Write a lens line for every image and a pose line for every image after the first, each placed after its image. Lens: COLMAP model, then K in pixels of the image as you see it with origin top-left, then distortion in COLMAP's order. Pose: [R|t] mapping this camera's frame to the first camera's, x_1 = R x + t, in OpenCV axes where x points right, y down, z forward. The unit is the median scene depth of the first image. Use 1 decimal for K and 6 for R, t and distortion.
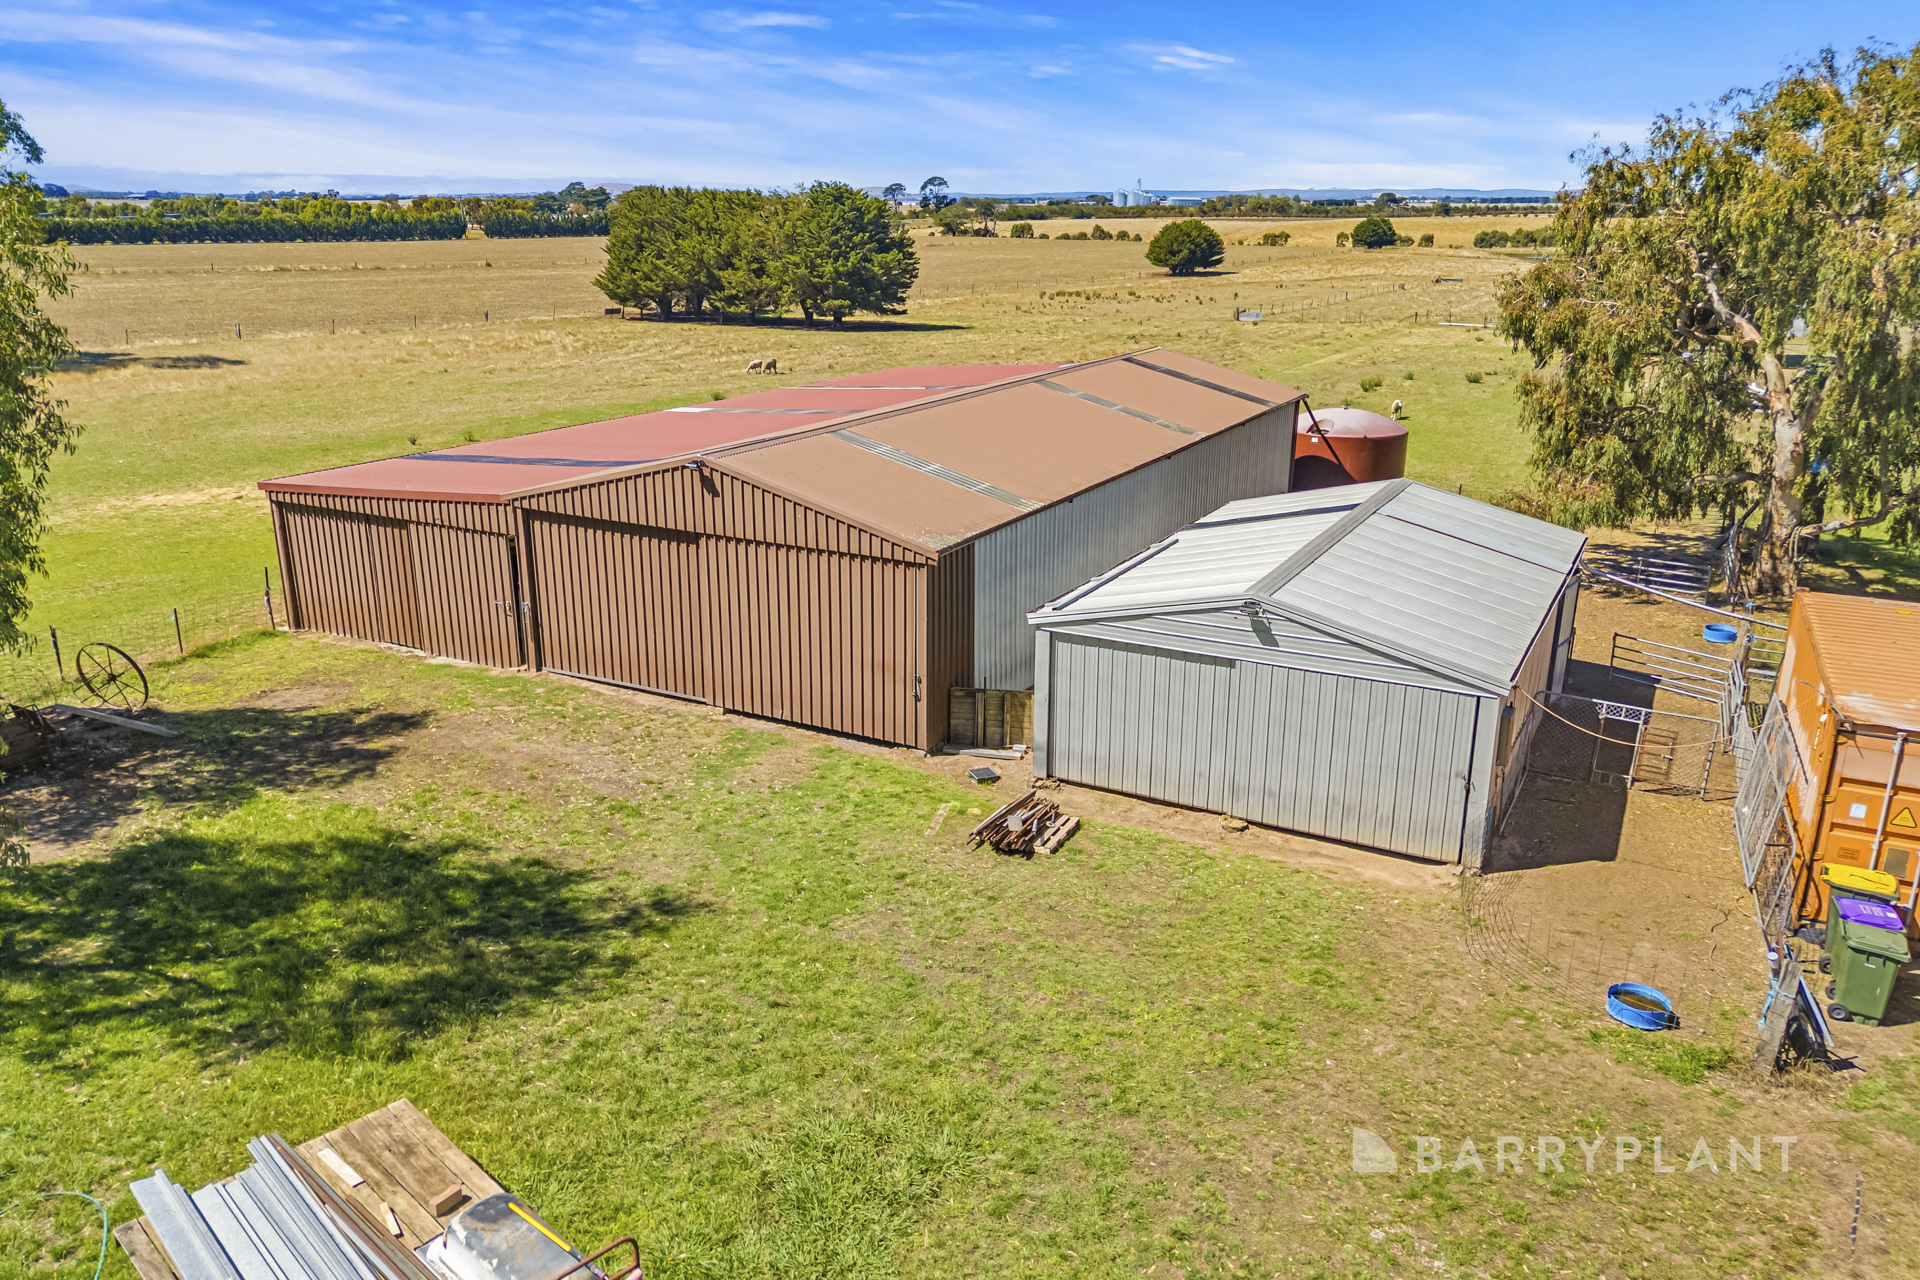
lens RADIAL K [[1383.3, 0, 960.0], [0, 1383.3, 640.0], [0, 0, 1]] dist [0.114128, -0.131094]
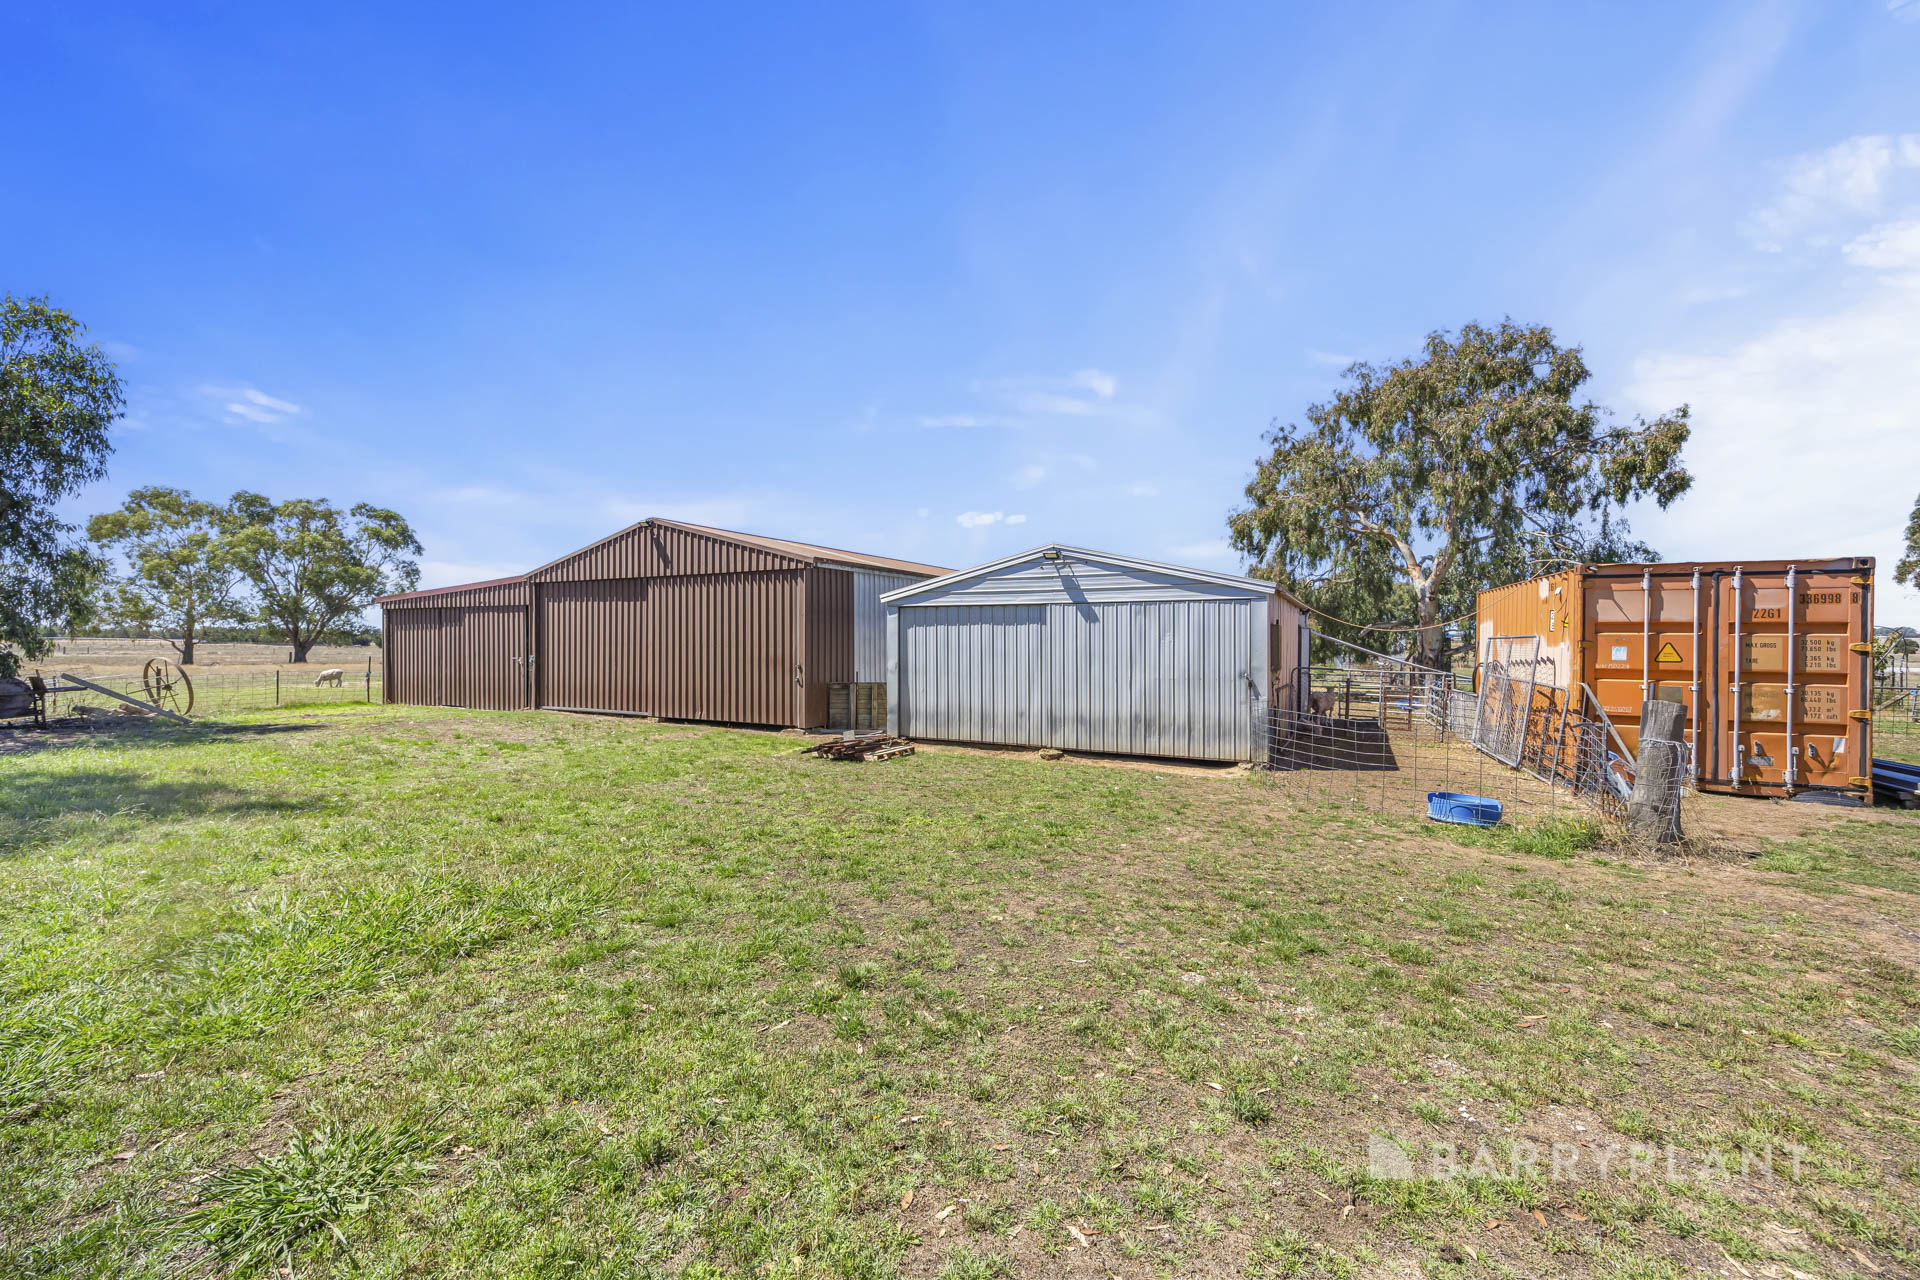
lens RADIAL K [[753.4, 0, 960.0], [0, 753.4, 640.0], [0, 0, 1]] dist [-0.000116, 0.000011]
pose [[0.999893, -0.007613, 0.012482, 0.110612], [0.010925, 0.956397, -0.291867, 0.213718], [-0.009716, 0.291972, 0.956378, 0.372804]]
